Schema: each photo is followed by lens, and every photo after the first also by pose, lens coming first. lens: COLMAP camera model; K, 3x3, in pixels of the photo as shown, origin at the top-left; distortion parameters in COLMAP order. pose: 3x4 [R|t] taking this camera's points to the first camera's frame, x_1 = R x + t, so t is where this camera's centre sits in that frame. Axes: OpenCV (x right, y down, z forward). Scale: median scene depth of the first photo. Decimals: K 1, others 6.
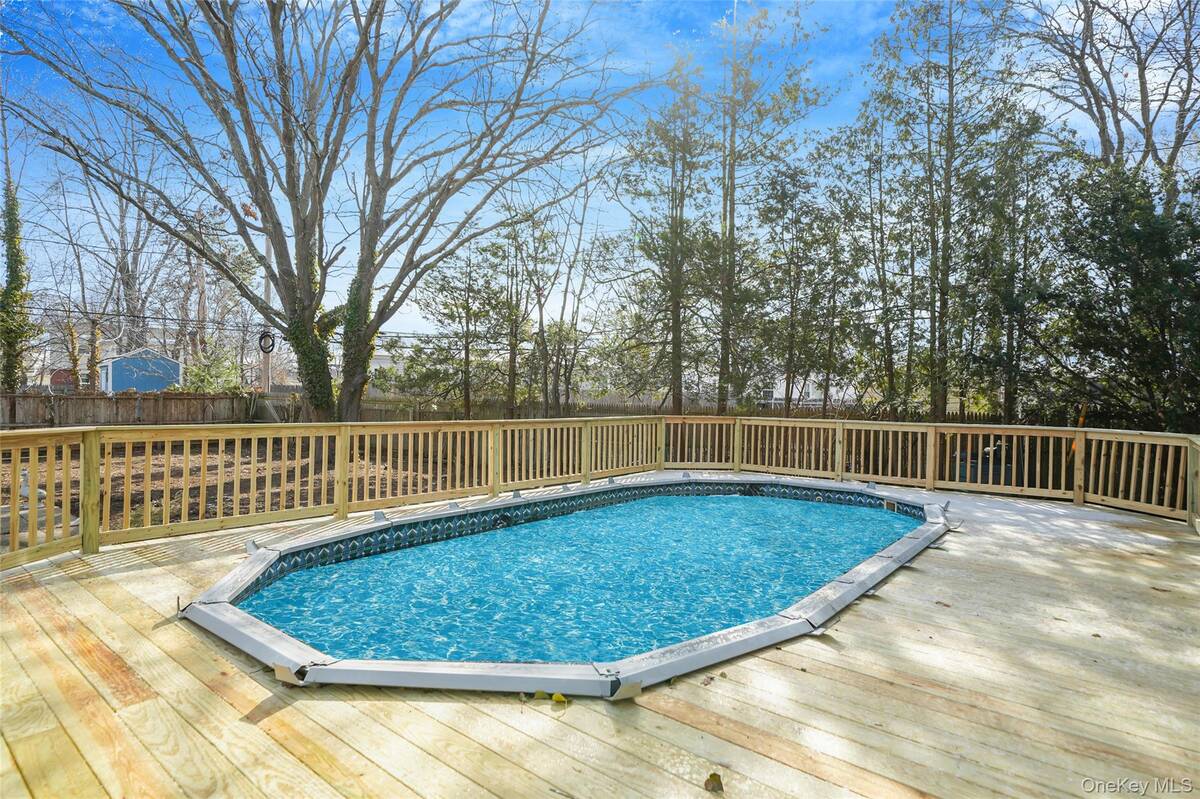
lens RADIAL K [[618.9, 0, 600.8], [0, 618.9, 402.6], [0, 0, 1]] dist [-0.002398, -0.000105]
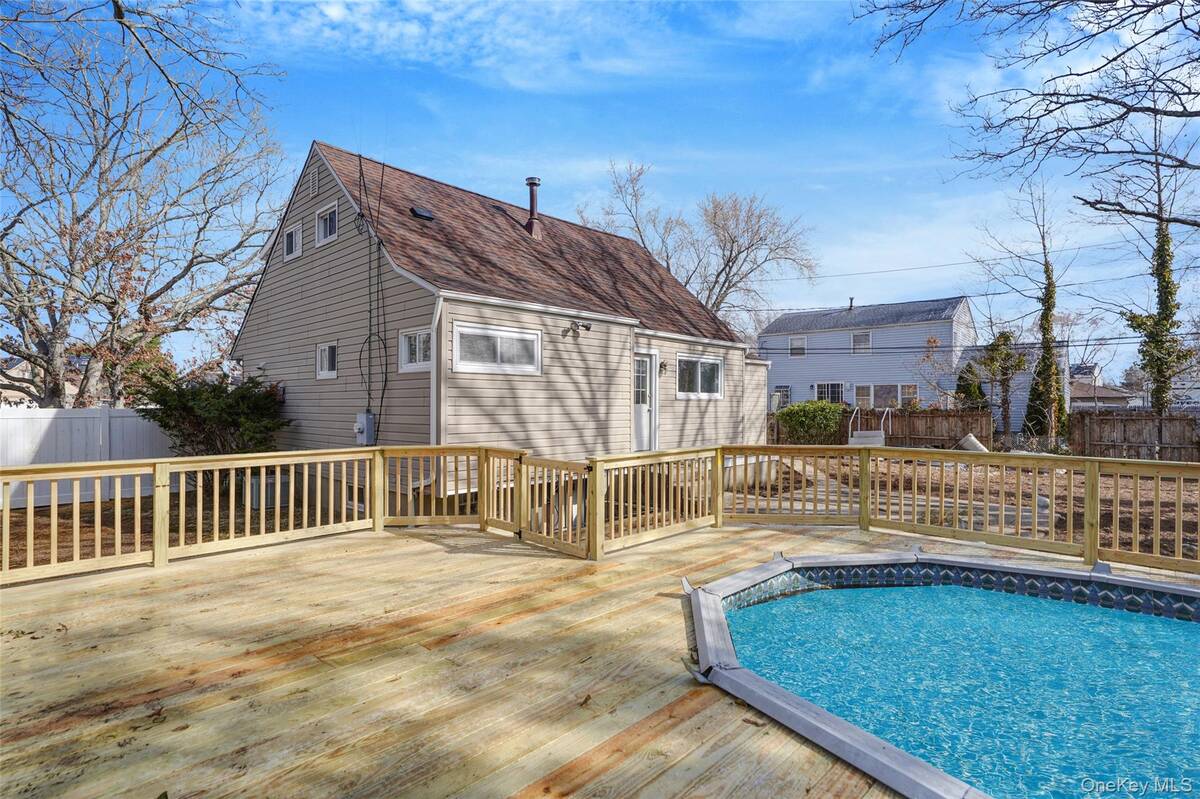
lens RADIAL K [[595.4, 0, 600.8], [0, 595.4, 402.5], [0, 0, 1]] dist [0.000029, -0.000115]
pose [[-0.094870, -0.021907, -0.995249, 0.319311], [-0.010389, 0.999725, -0.021016, -0.013231], [0.995435, 0.008345, -0.095071, 0.229630]]
